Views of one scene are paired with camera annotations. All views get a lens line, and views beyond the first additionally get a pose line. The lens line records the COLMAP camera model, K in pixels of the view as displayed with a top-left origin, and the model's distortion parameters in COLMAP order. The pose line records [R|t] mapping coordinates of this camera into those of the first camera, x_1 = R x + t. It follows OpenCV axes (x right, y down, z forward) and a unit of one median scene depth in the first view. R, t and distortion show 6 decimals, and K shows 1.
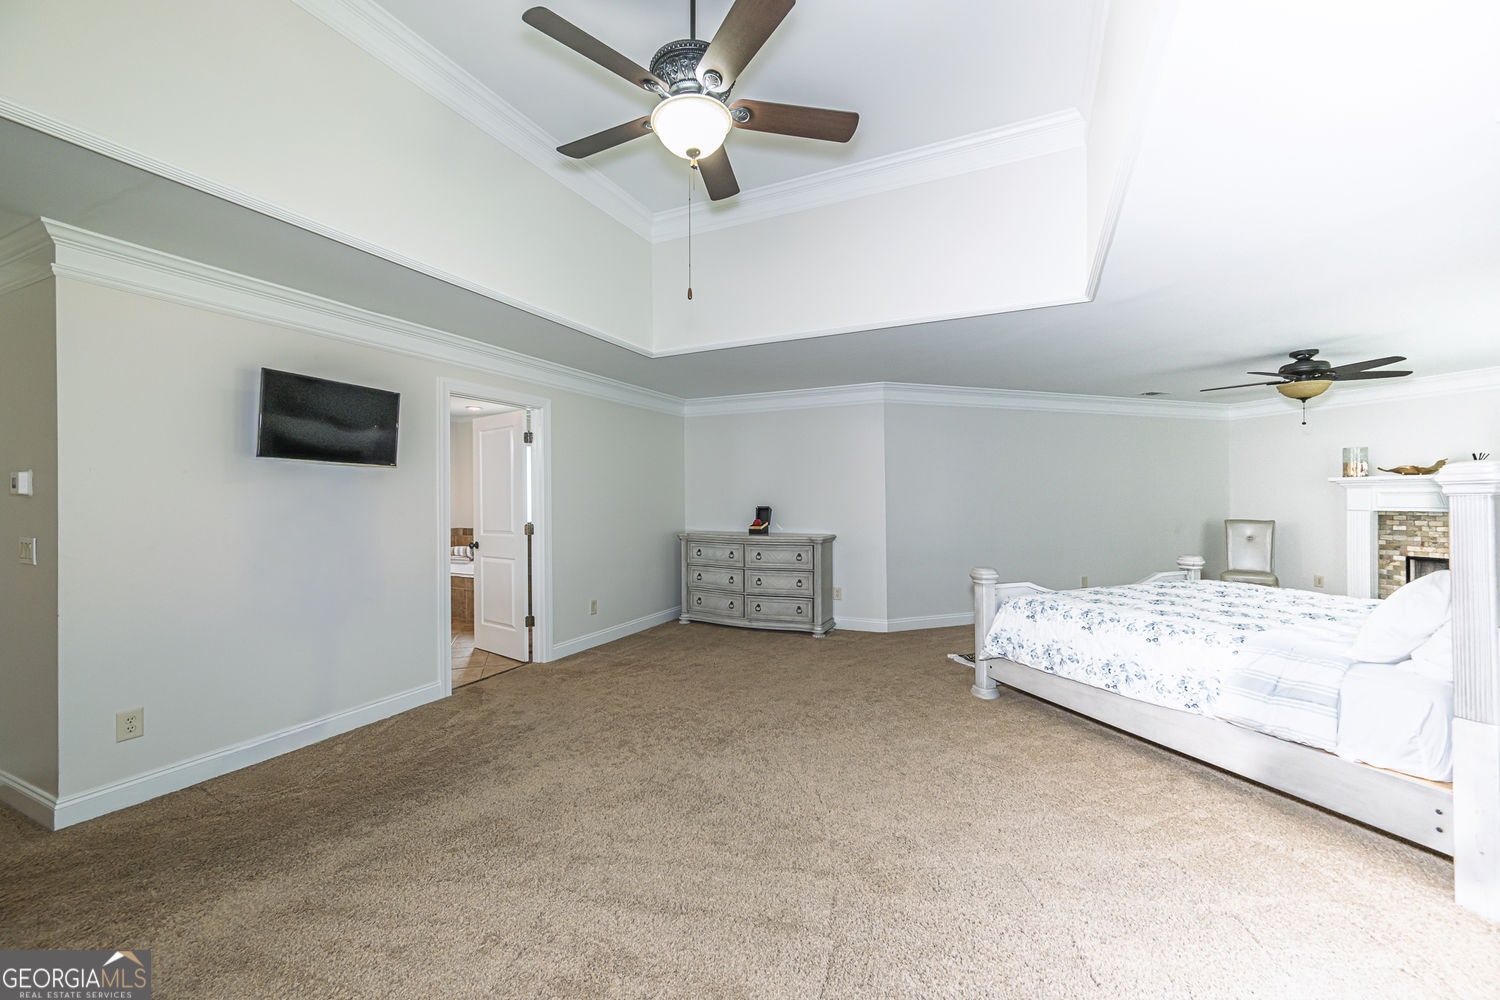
lens RADIAL K [[587.8, 0, 750.6], [0, 587.8, 499.1], [0, 0, 1]] dist [0.001141, 0.000007]
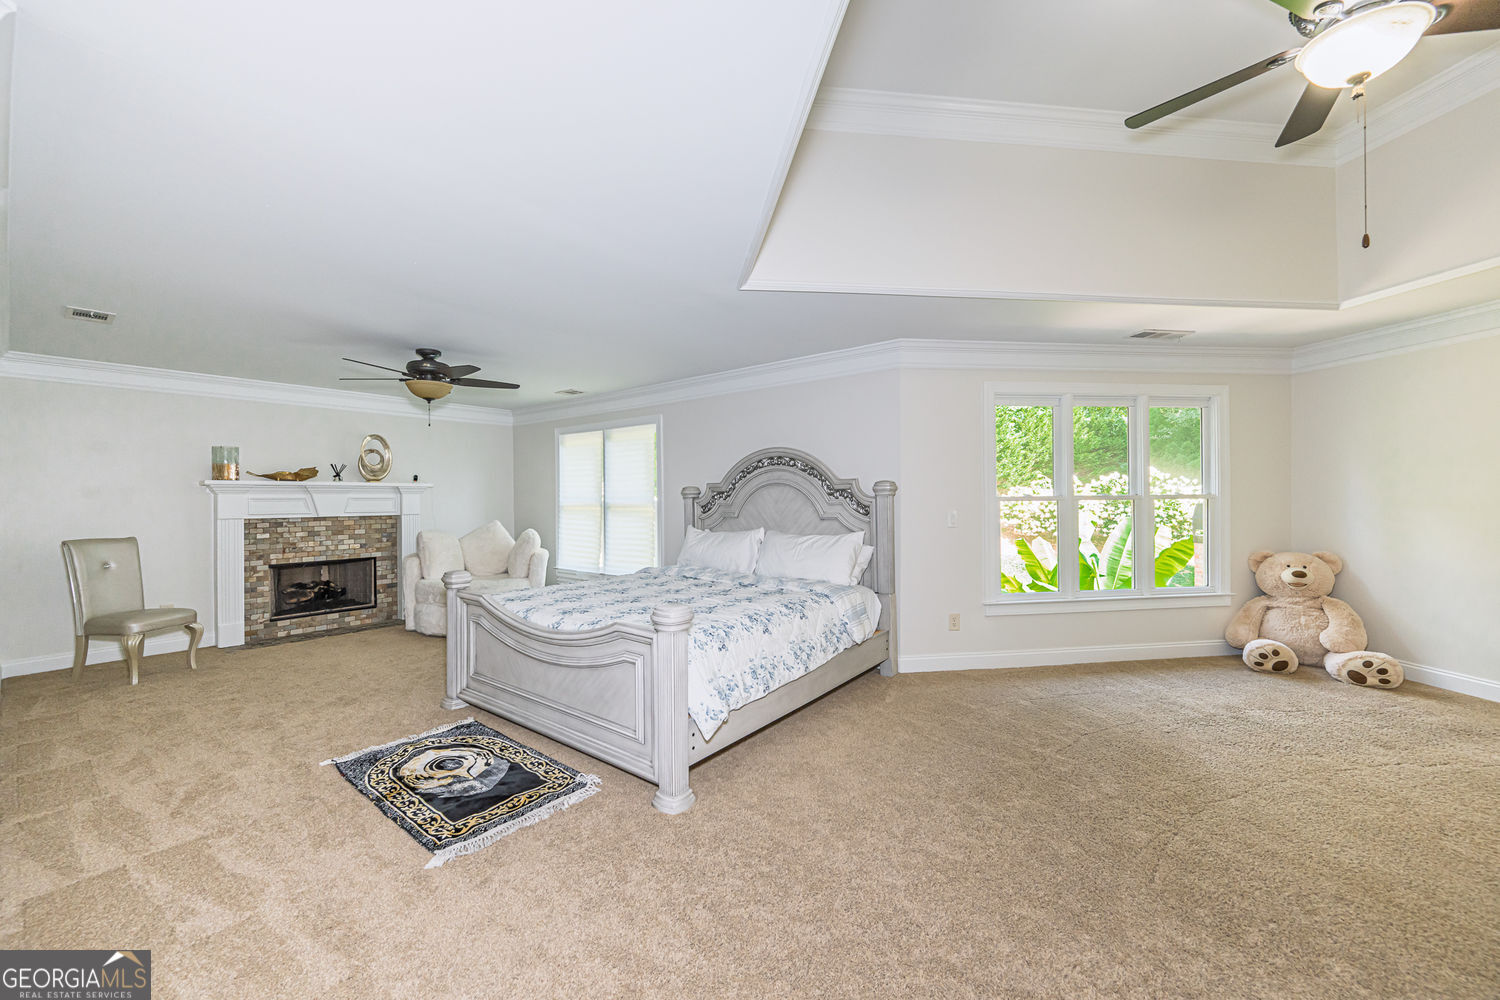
lens RADIAL K [[587.8, 0, 746.0], [0, 587.8, 498.2], [0, 0, 1]] dist [0.001141, 0.000007]
pose [[-0.537471, 0.014846, 0.843152, -0.122479], [0.015201, 0.999853, -0.007915, 0.007074], [-0.843145, 0.008563, -0.537618, 0.857948]]
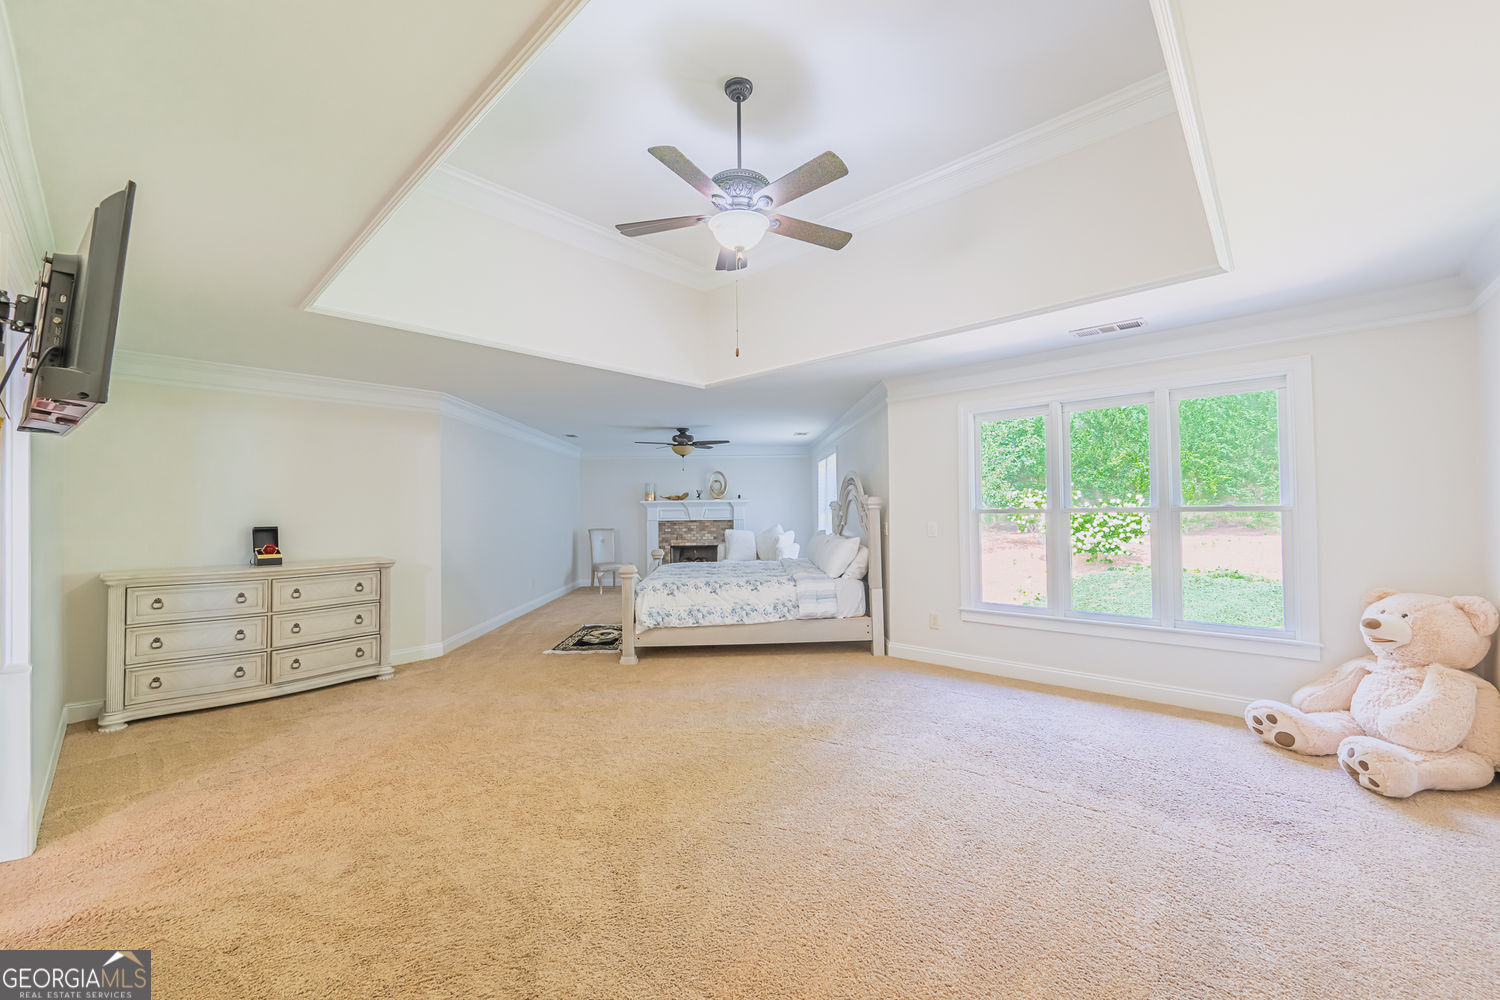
lens RADIAL K [[587.8, 0, 744.5], [0, 587.8, 501.6], [0, 0, 1]] dist [0.001141, 0.000007]
pose [[0.307160, 0.017036, 0.951505, -0.520418], [0.013431, 0.999663, -0.022234, 0.005356], [-0.951563, 0.019609, 0.306828, 0.234866]]
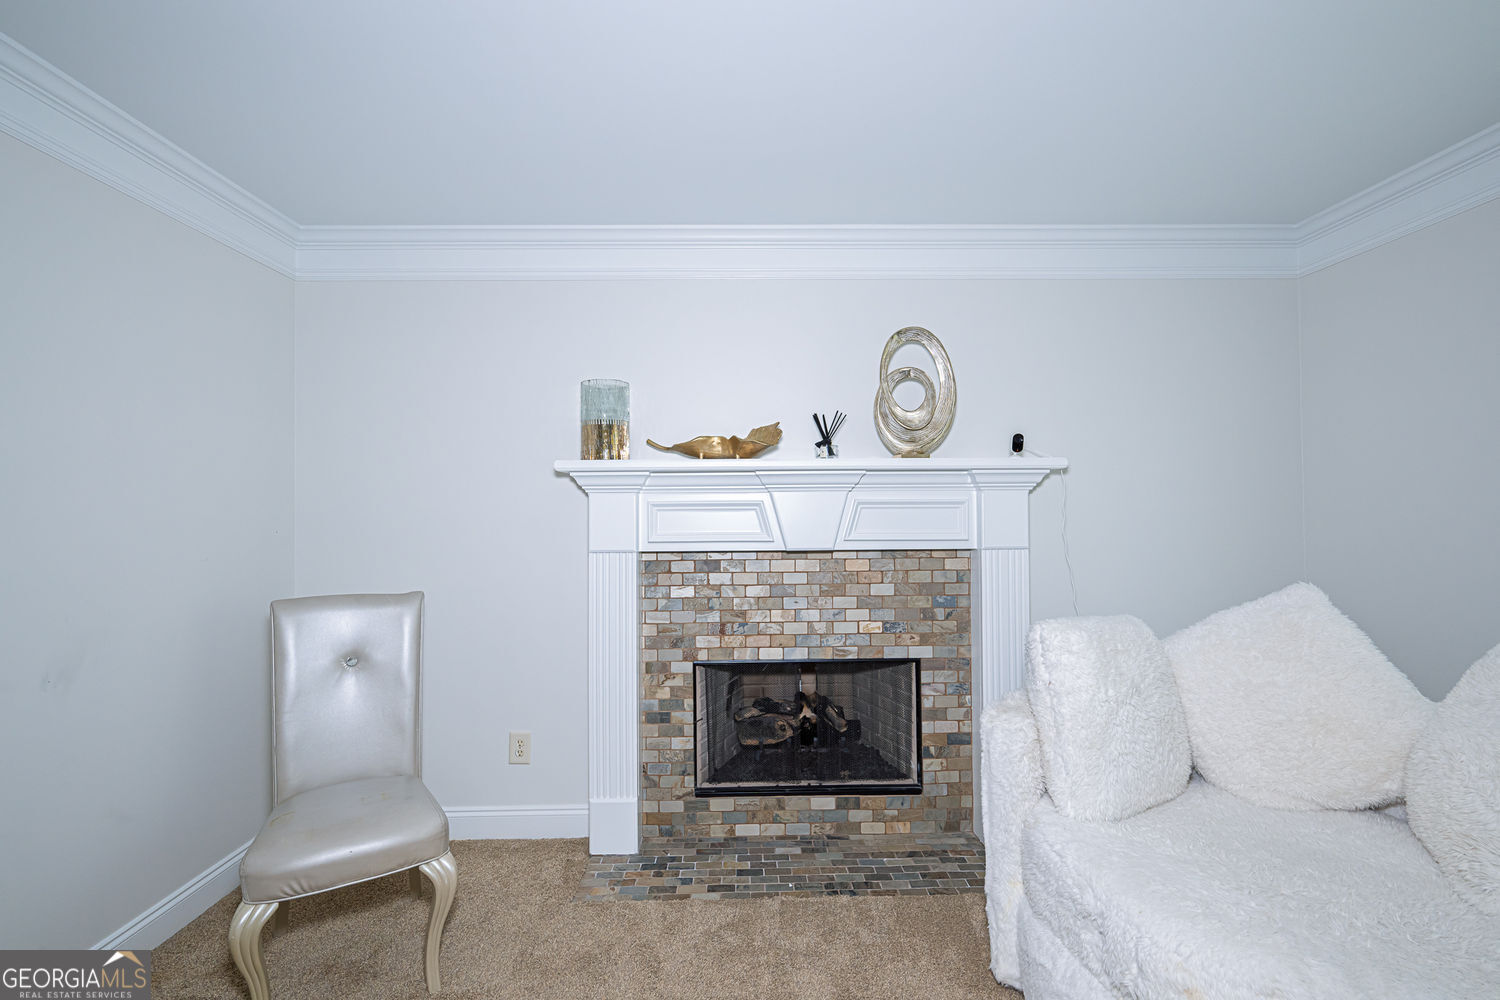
lens RADIAL K [[708.6, 0, 744.2], [0, 708.6, 508.2], [0, 0, 1]] dist [-0.006288, -0.000117]
pose [[0.303466, 0.022184, 0.952584, 0.655831], [0.006424, 0.999659, -0.025327, 0.004027], [-0.952821, 0.013805, 0.303220, 0.816956]]
